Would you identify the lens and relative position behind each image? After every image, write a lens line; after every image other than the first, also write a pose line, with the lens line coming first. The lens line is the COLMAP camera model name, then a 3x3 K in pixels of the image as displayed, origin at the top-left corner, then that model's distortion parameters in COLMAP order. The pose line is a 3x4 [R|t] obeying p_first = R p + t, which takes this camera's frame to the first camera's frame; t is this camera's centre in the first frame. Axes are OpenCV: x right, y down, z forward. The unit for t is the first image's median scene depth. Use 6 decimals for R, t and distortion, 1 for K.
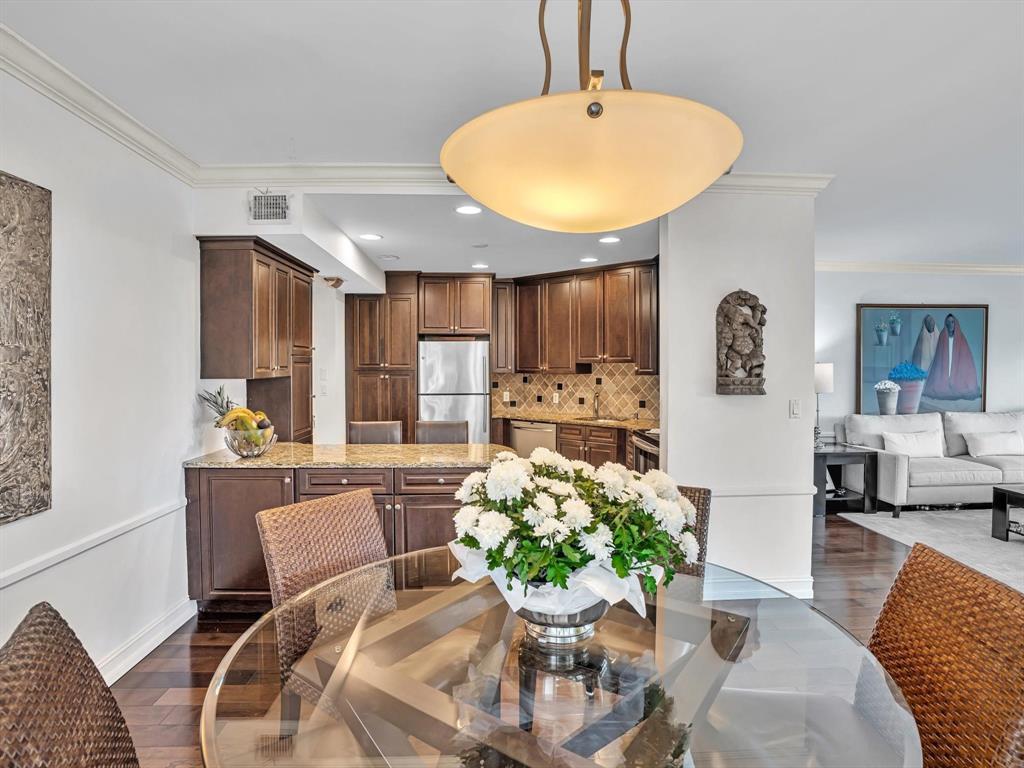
lens RADIAL K [[545.4, 0, 510.9], [0, 545.4, 374.0], [0, 0, 1]] dist [-0.038967, 0.005074]
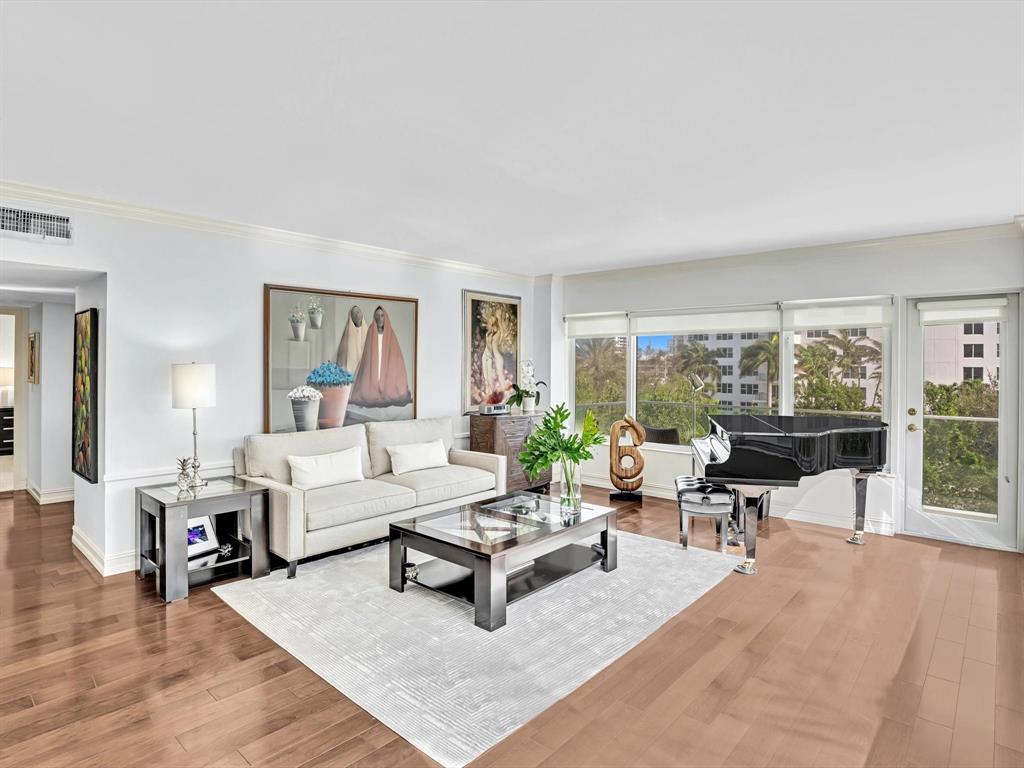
lens RADIAL K [[569.9, 0, 511.8], [0, 569.9, 373.1], [0, 0, 1]] dist [-0.054973, 0.023906]
pose [[0.714699, -0.008441, 0.699381, 0.343103], [0.004976, 0.999963, 0.006984, -0.011144], [-0.699415, -0.001511, 0.714715, 0.205411]]
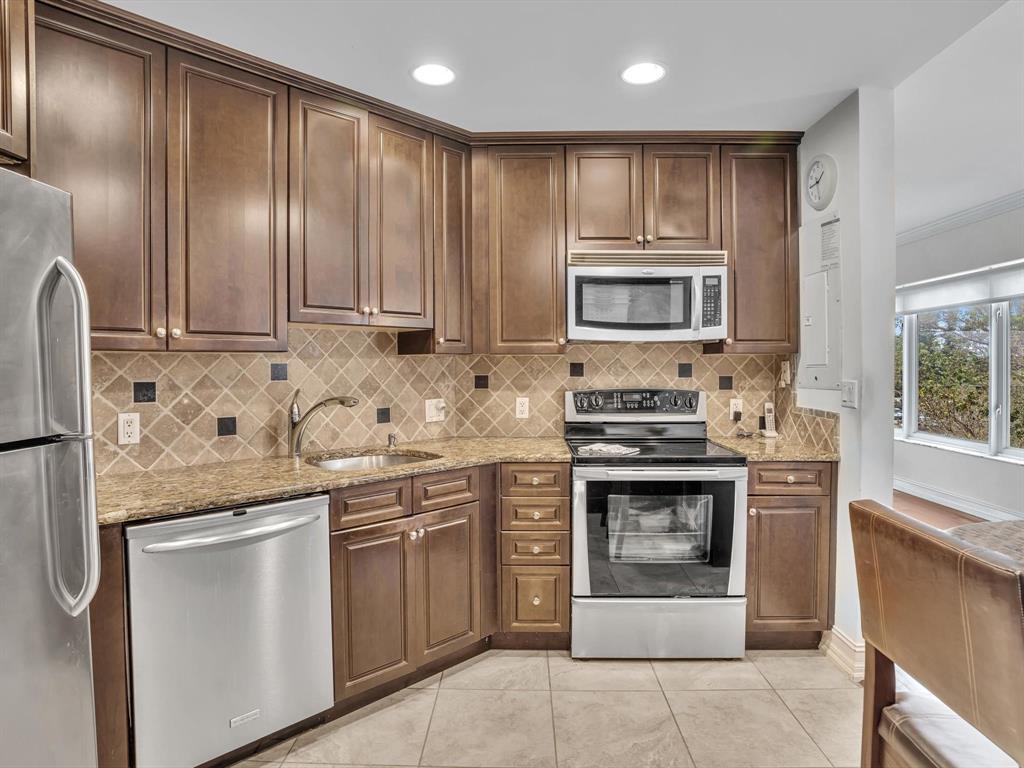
lens RADIAL K [[646.7, 0, 511.6], [0, 646.7, 376.0], [0, 0, 1]] dist [-0.041064, 0.025211]
pose [[0.064207, -0.023152, 0.997668, -0.329130], [0.016828, 0.999614, 0.022114, 0.009547], [-0.997795, 0.015368, 0.064571, 0.859707]]
